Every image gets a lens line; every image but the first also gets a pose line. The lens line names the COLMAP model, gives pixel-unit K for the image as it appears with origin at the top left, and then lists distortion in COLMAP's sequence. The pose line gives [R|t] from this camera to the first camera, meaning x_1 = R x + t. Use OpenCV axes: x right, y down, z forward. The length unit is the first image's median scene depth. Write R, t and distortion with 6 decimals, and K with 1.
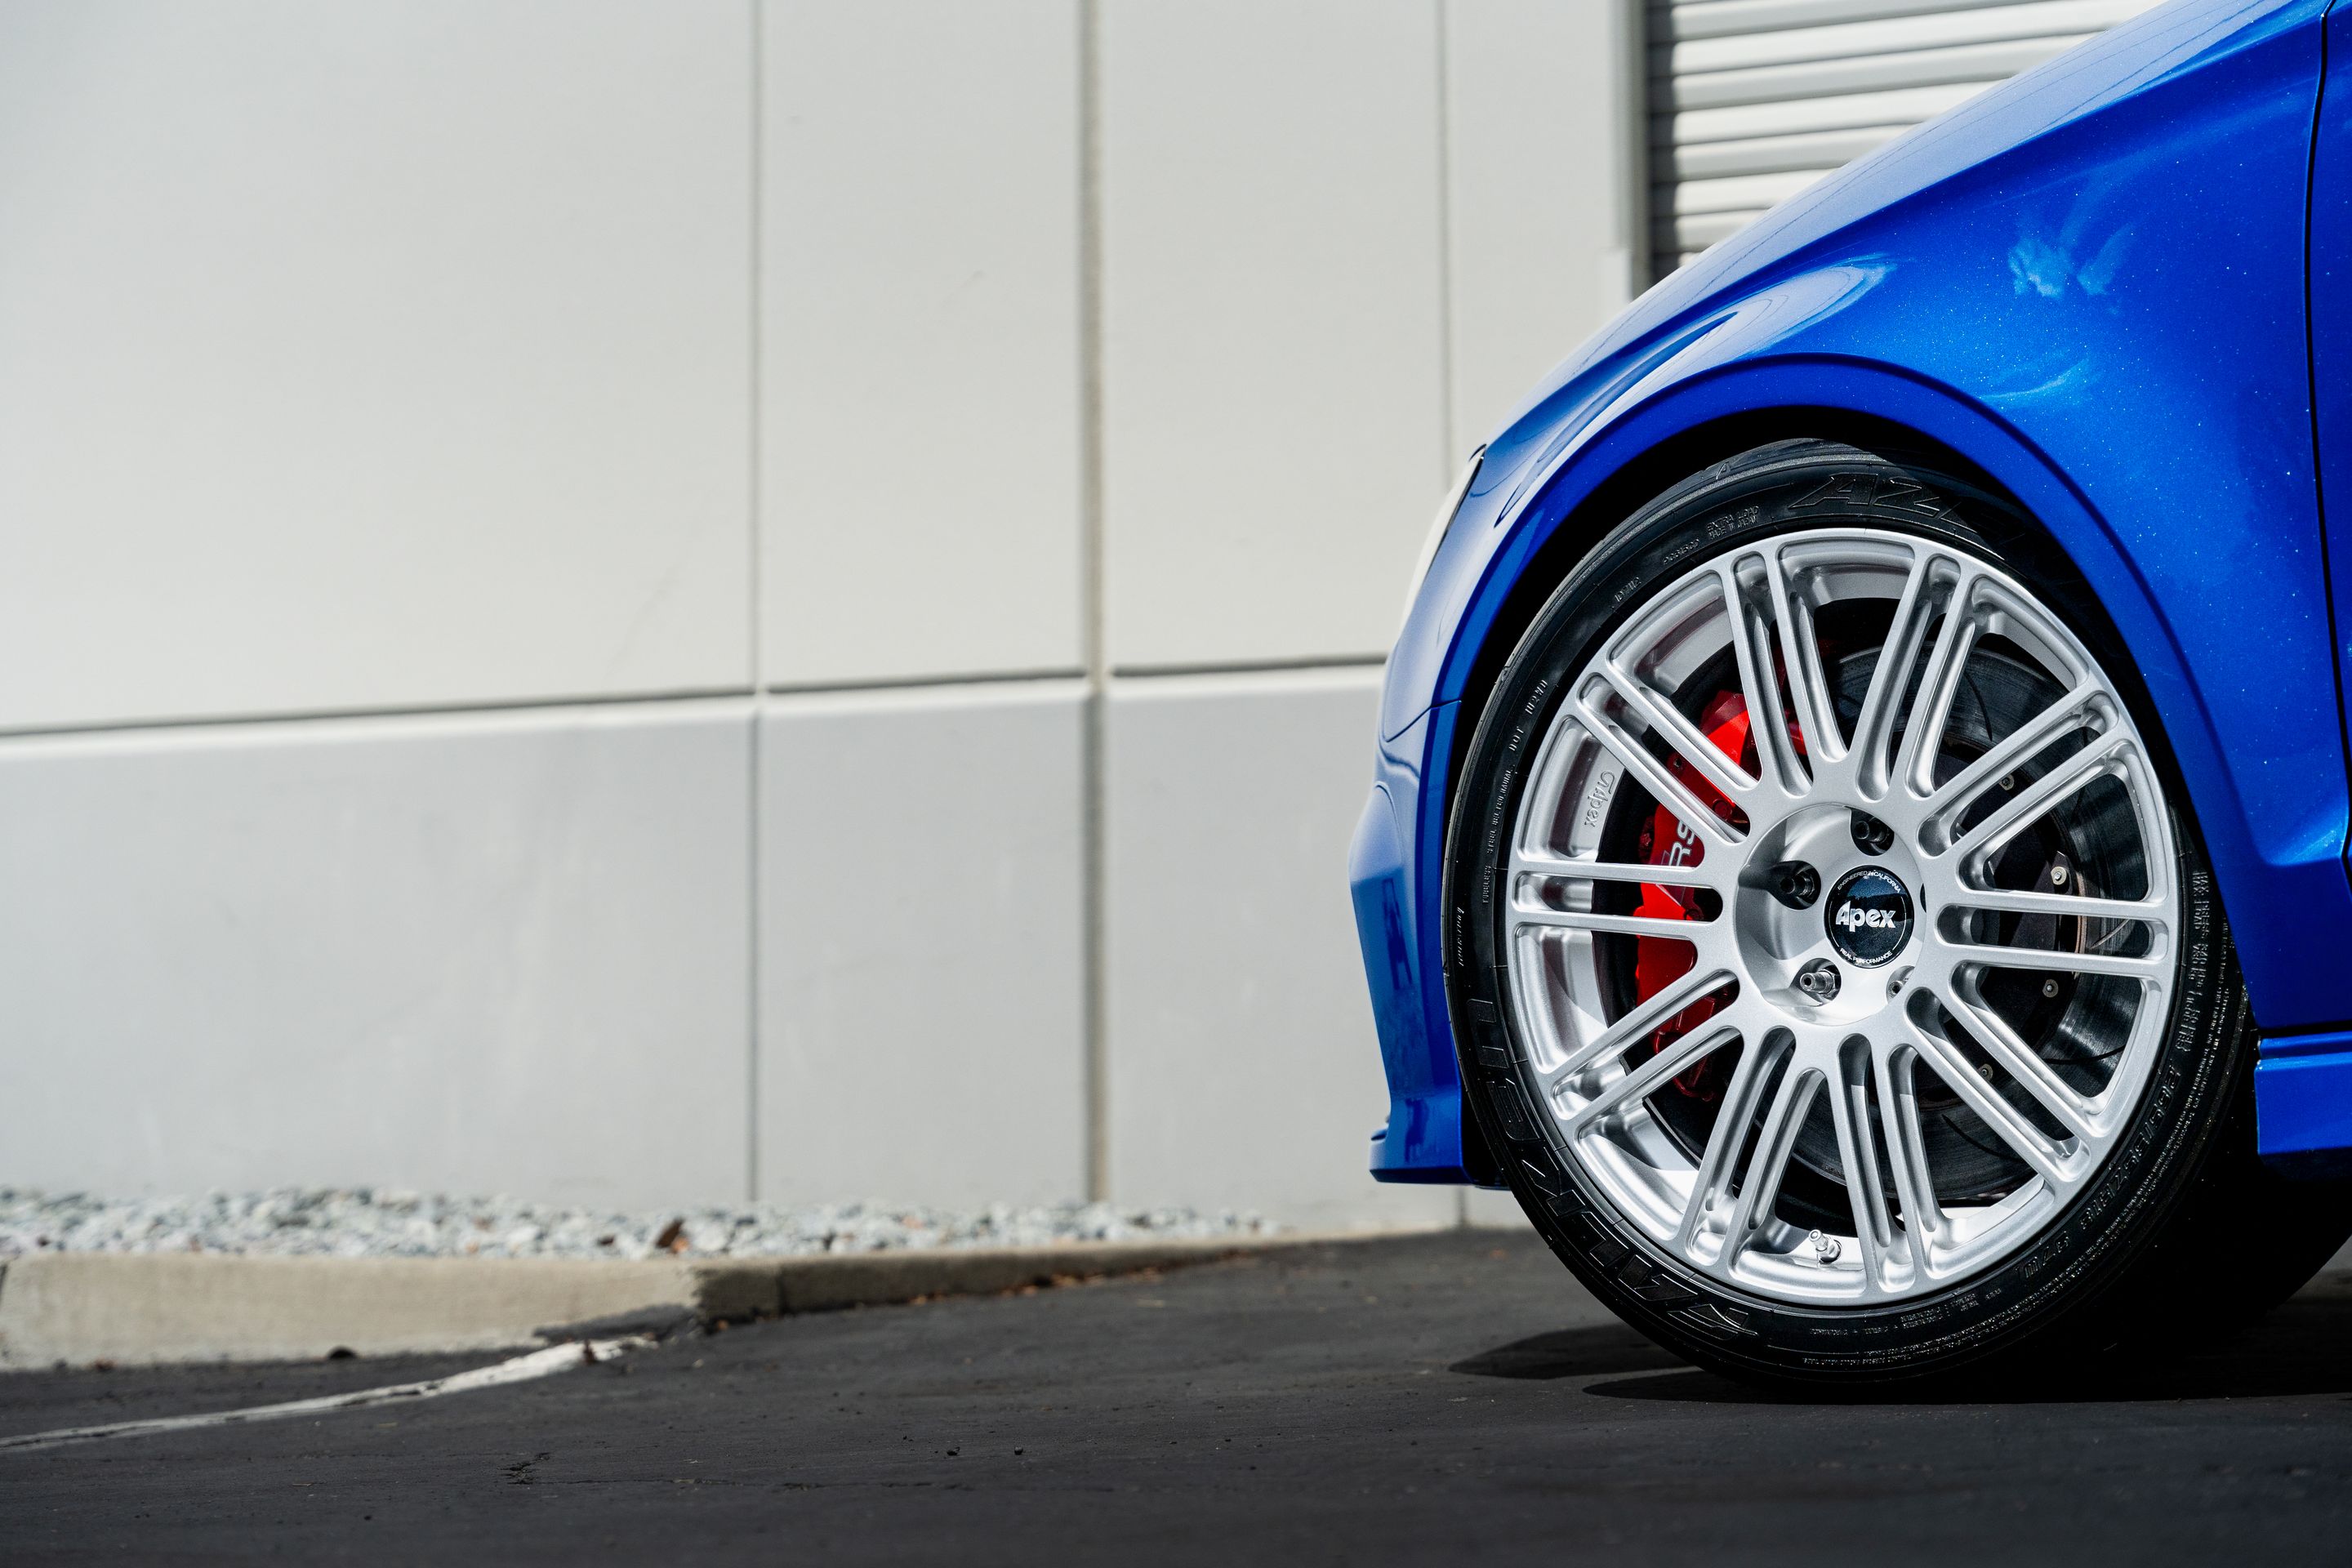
lens RADIAL K [[4122.6, 0, 1179.8], [0, 4122.6, 744.1], [0, 0, 1]] dist [0.027995, 0.084624]
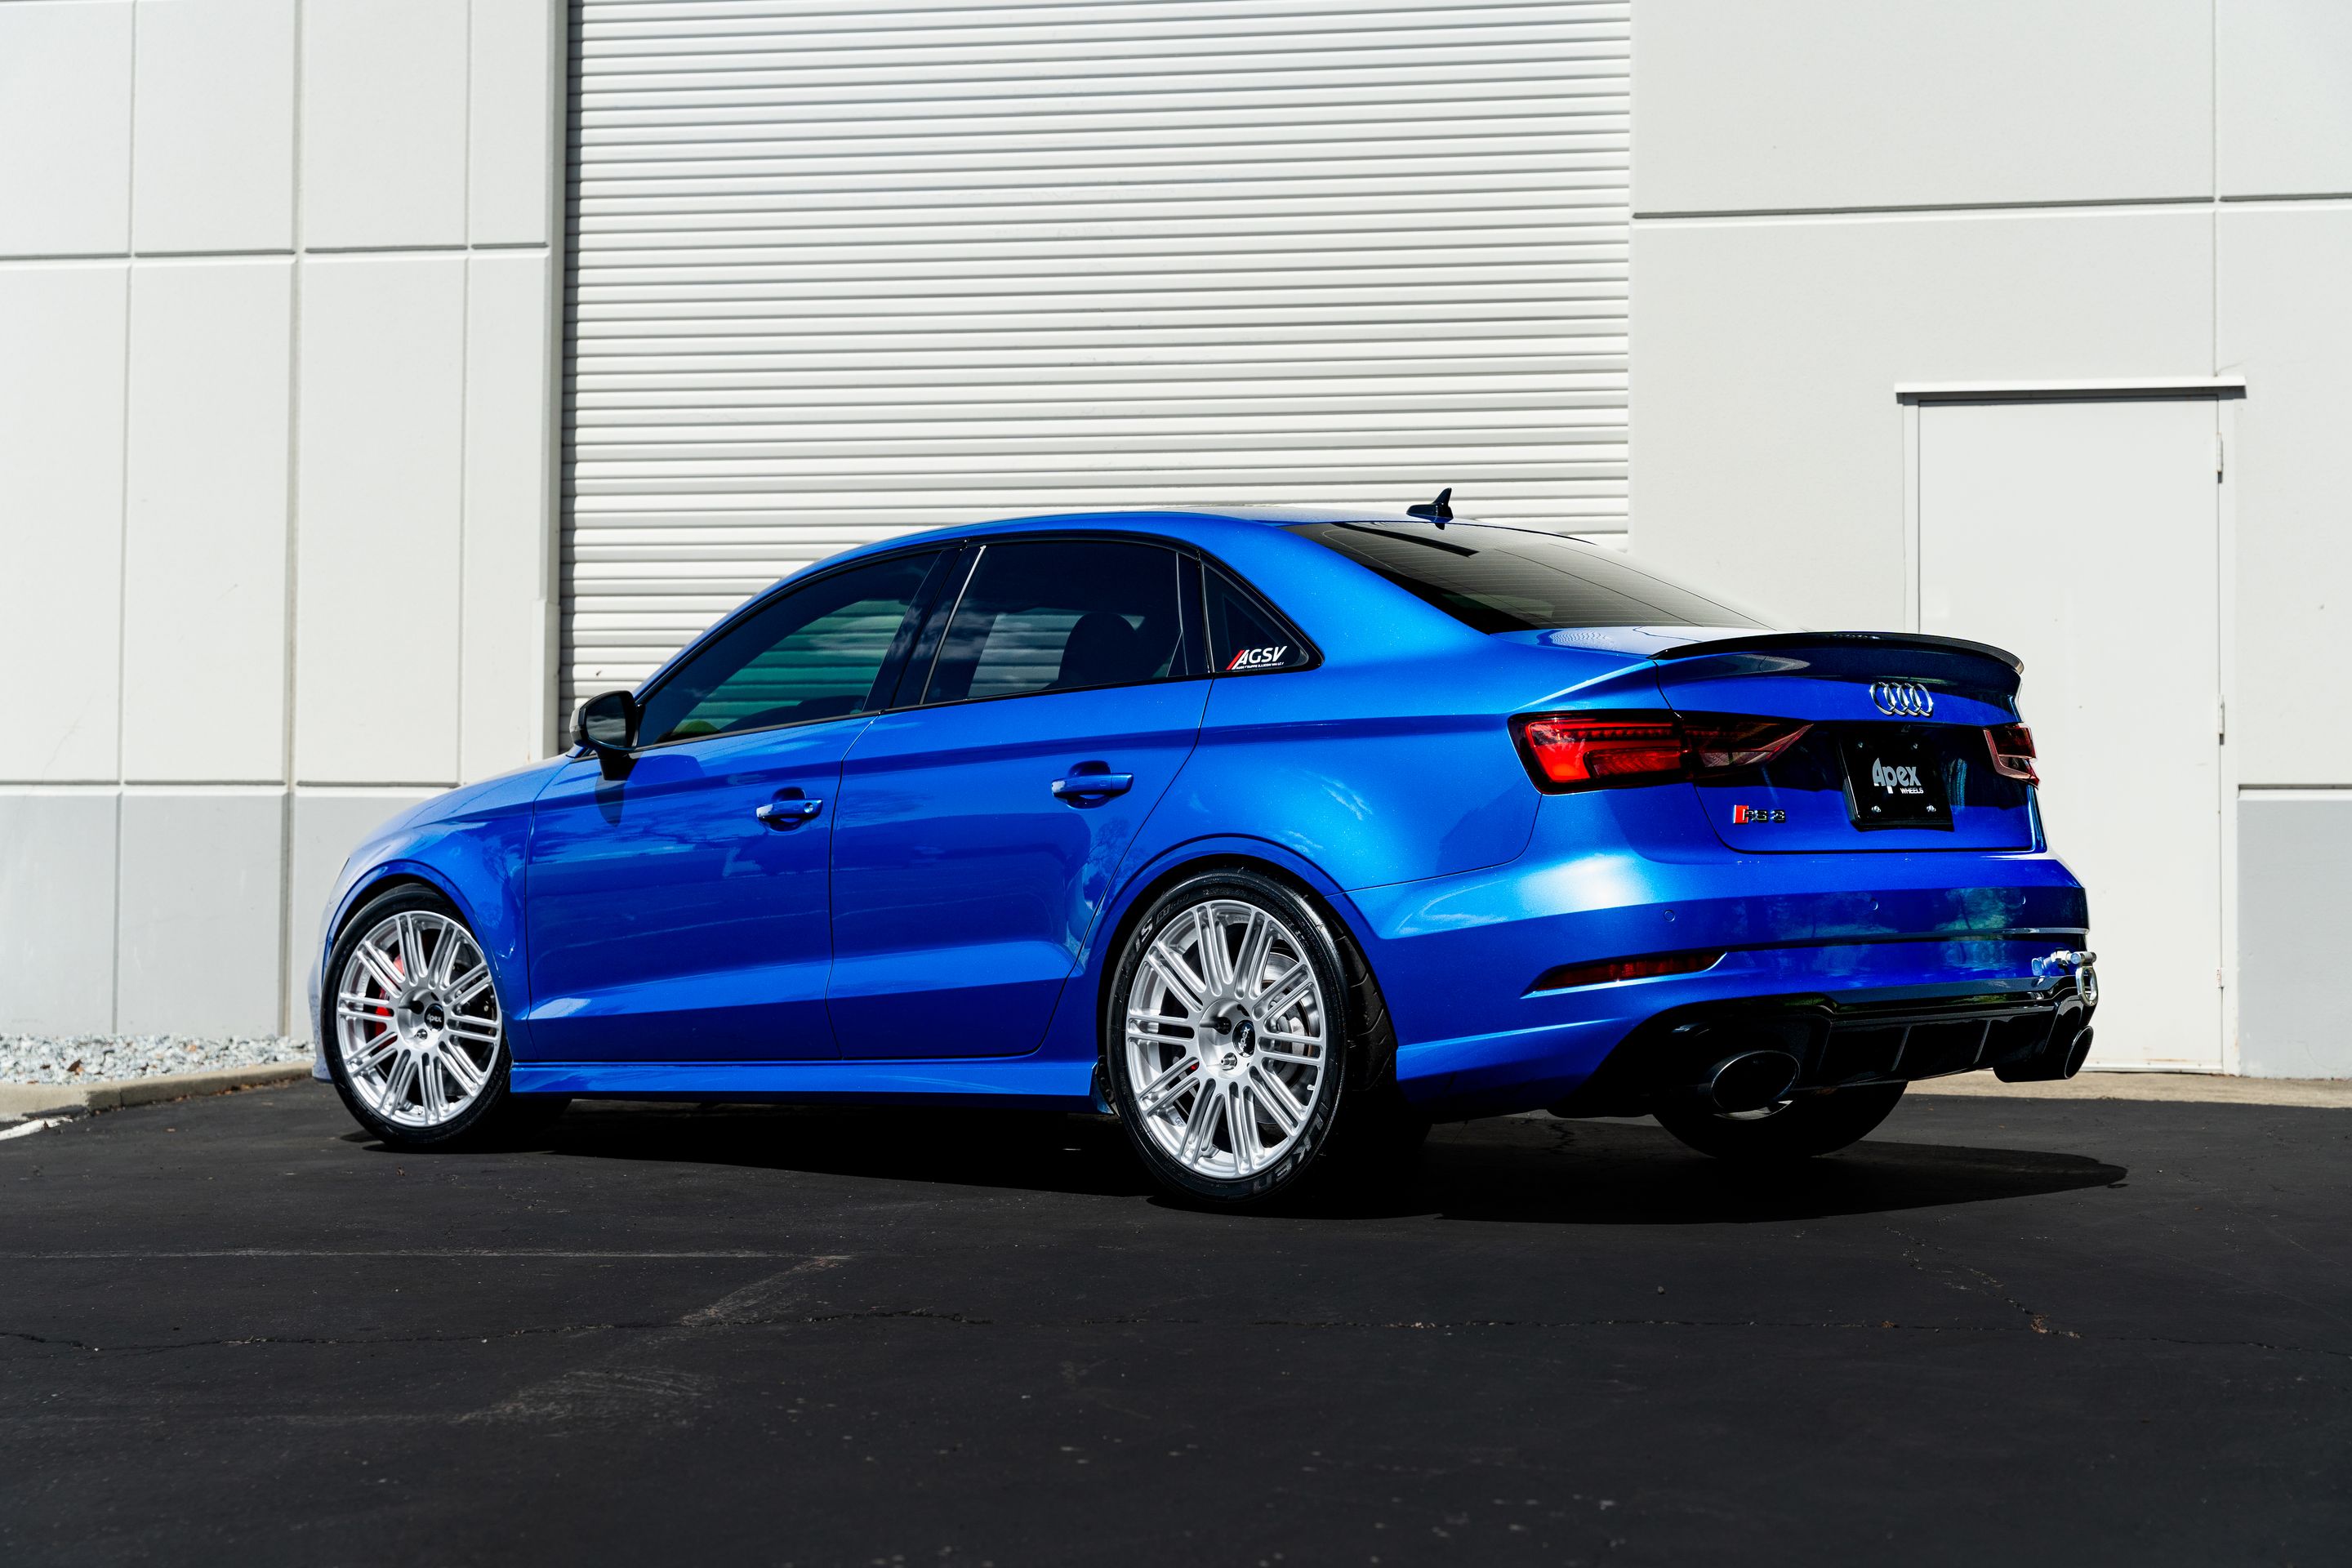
lens RADIAL K [[3176.3, 0, 1122.4], [0, 3176.3, 752.4], [0, 0, 1]] dist [-0.000640, -0.041519]
pose [[0.979610, 0.024624, 0.199393, 0.195052], [-0.034842, 0.998244, 0.047901, -0.337395], [-0.197863, -0.053872, 0.978748, -1.782103]]
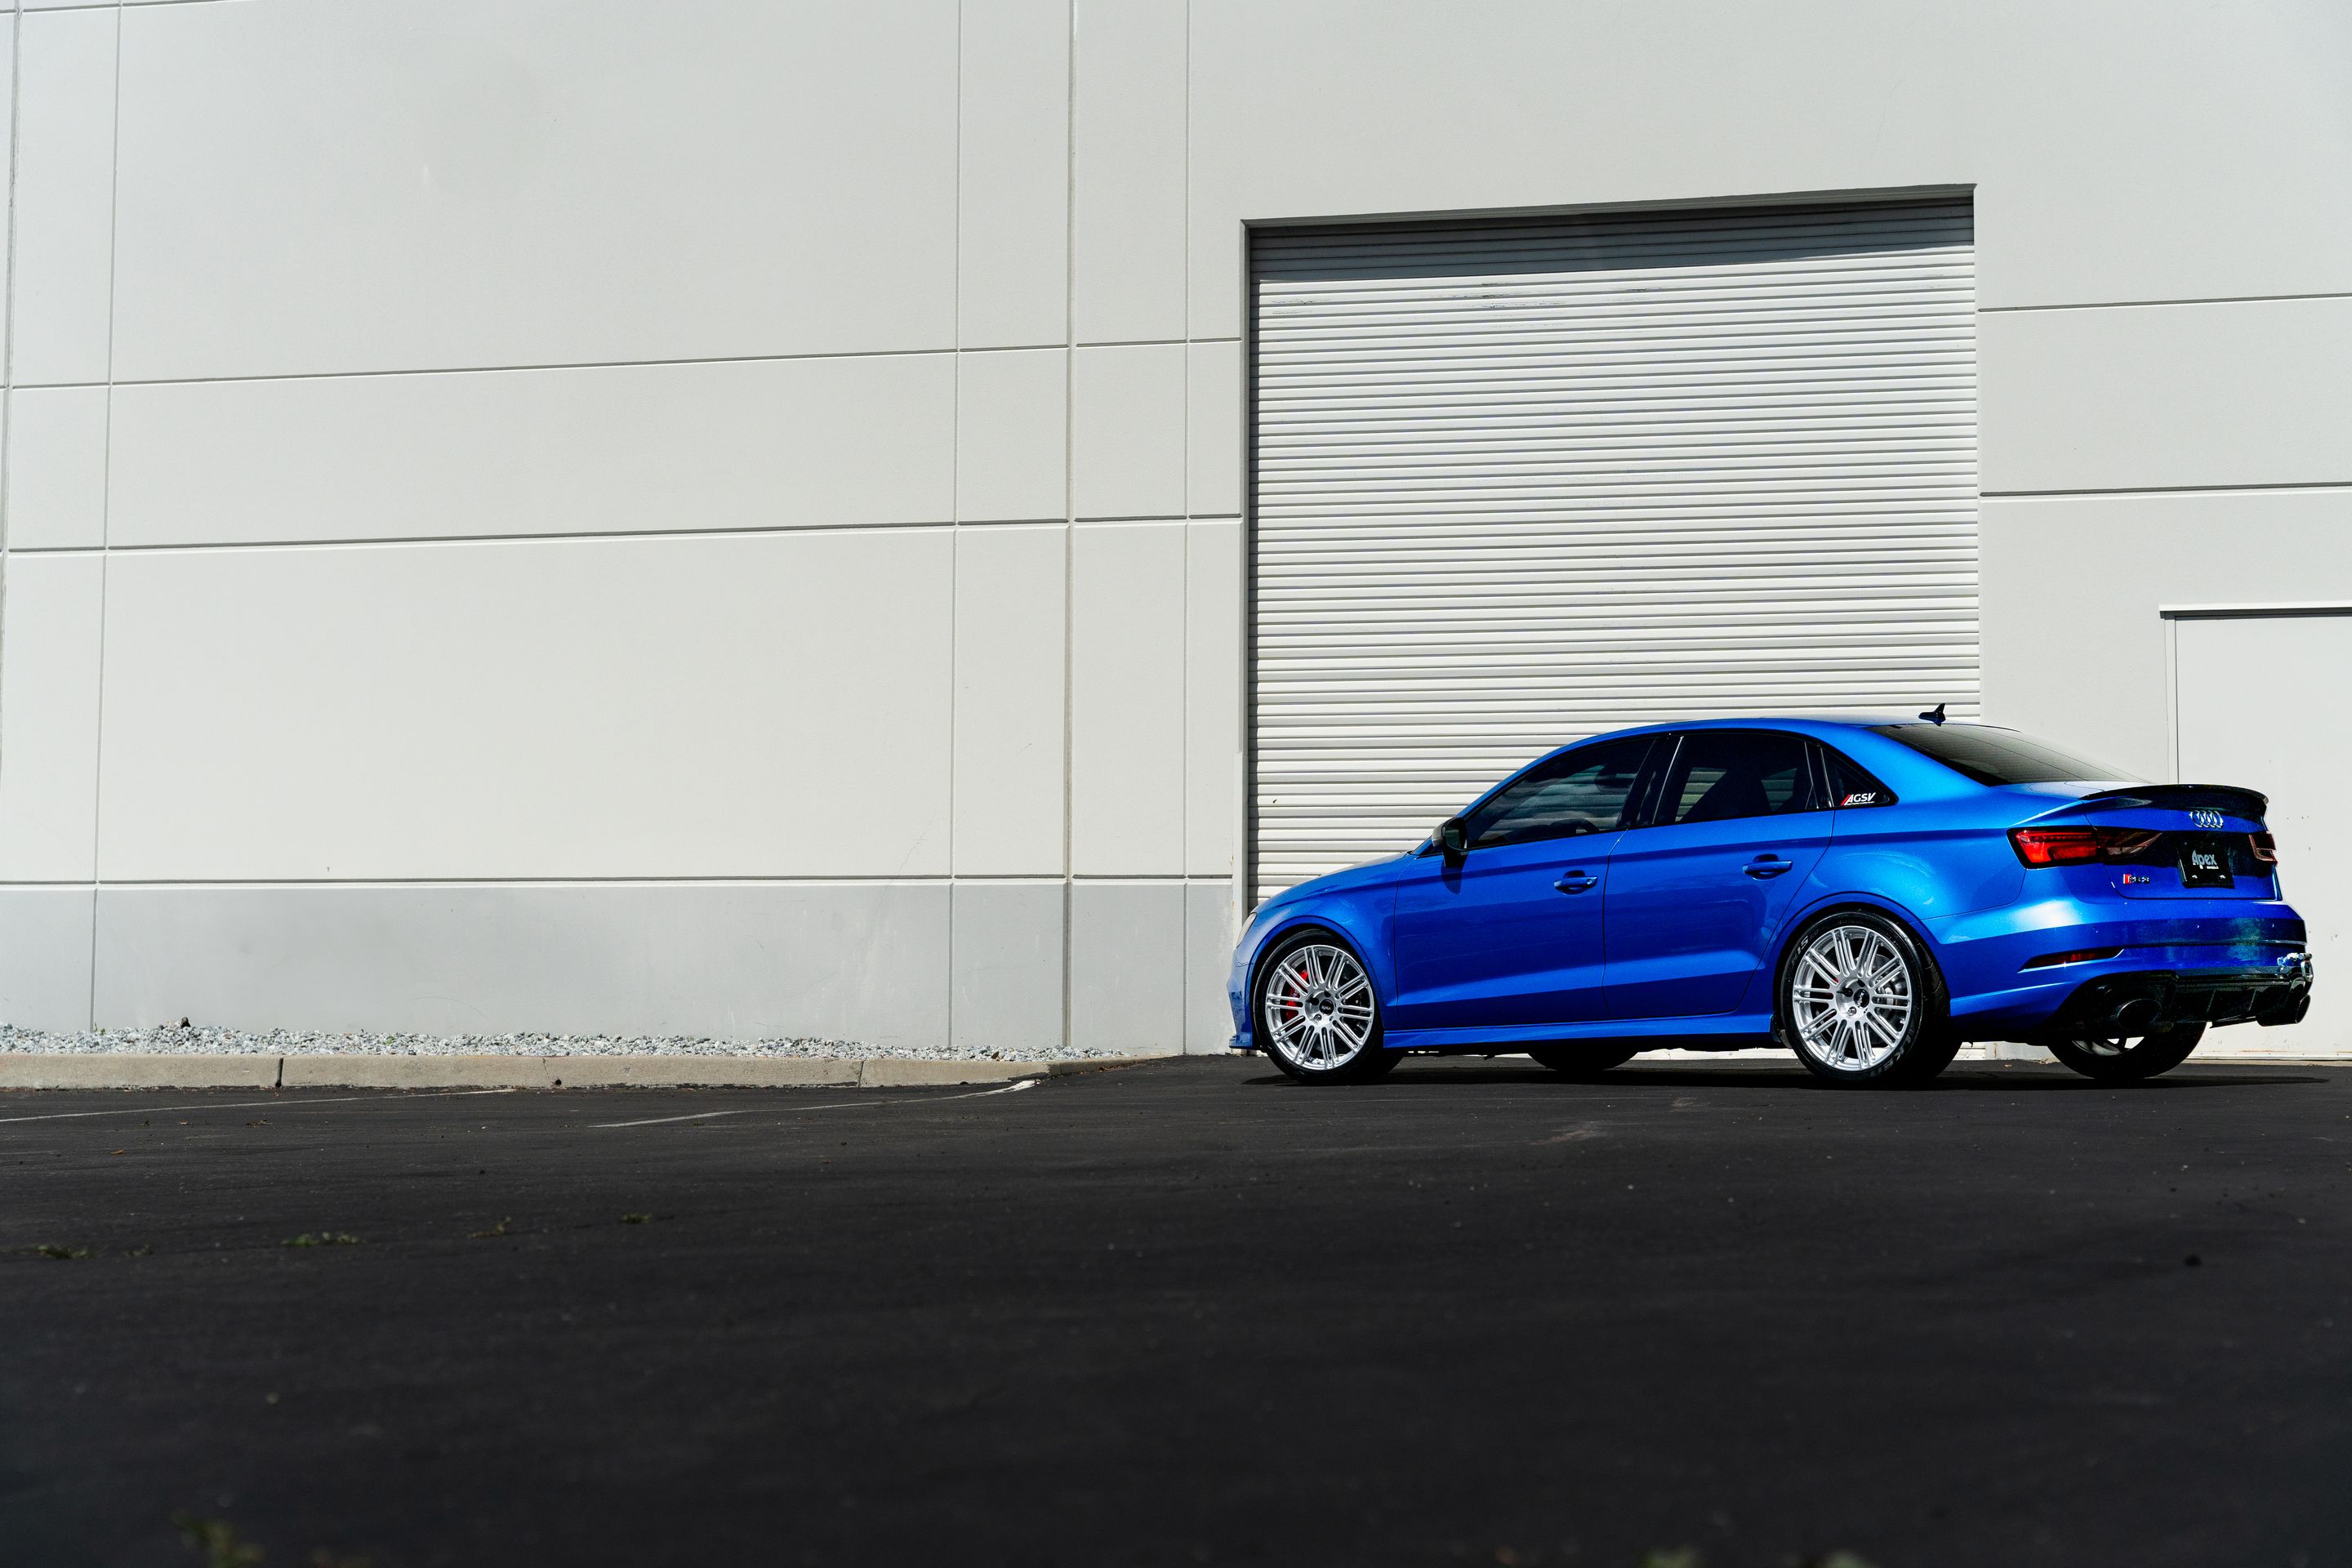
lens RADIAL K [[2894.3, 0, 1264.8], [0, 2894.3, 777.0], [0, 0, 1]] dist [0.013314, -0.004467]
pose [[0.986384, 0.023577, 0.162762, -0.627773], [-0.027401, 0.999398, 0.021290, -0.386897], [-0.162162, -0.025460, 0.986436, -3.199644]]
